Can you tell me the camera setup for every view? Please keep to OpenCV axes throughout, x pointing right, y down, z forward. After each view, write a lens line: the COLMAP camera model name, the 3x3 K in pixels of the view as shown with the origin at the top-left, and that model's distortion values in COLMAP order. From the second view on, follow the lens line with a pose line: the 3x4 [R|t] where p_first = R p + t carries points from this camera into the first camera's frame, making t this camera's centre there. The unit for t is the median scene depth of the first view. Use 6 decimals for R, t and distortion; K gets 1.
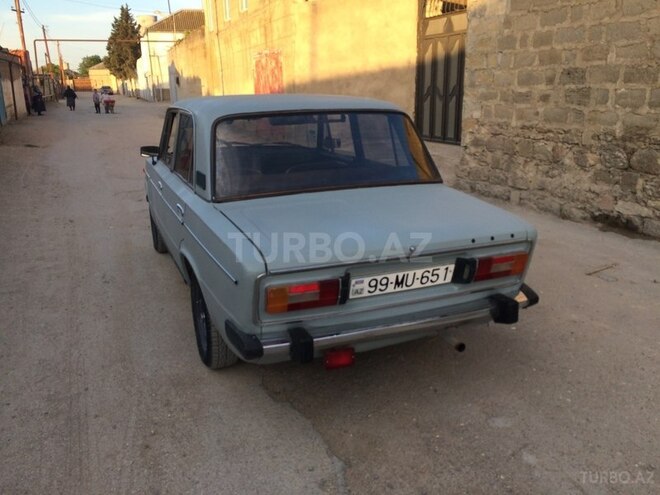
lens RADIAL K [[566.7, 0, 332.5], [0, 566.7, 253.0], [0, 0, 1]] dist [0.084518, -0.088454]
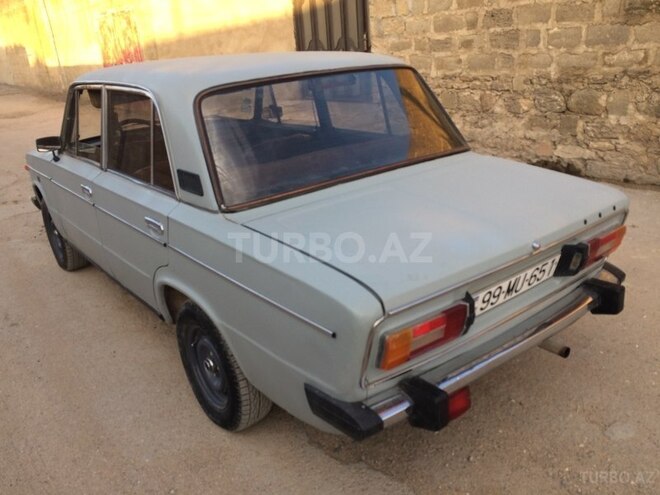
lens RADIAL K [[566.7, 0, 328.3], [0, 566.7, 243.9], [0, 0, 1]] dist [0.084518, -0.088454]
pose [[0.962325, -0.141838, 0.231974, -0.135865], [0.129637, 0.989288, 0.067101, -0.043514], [-0.239007, -0.034501, 0.970405, 0.148913]]
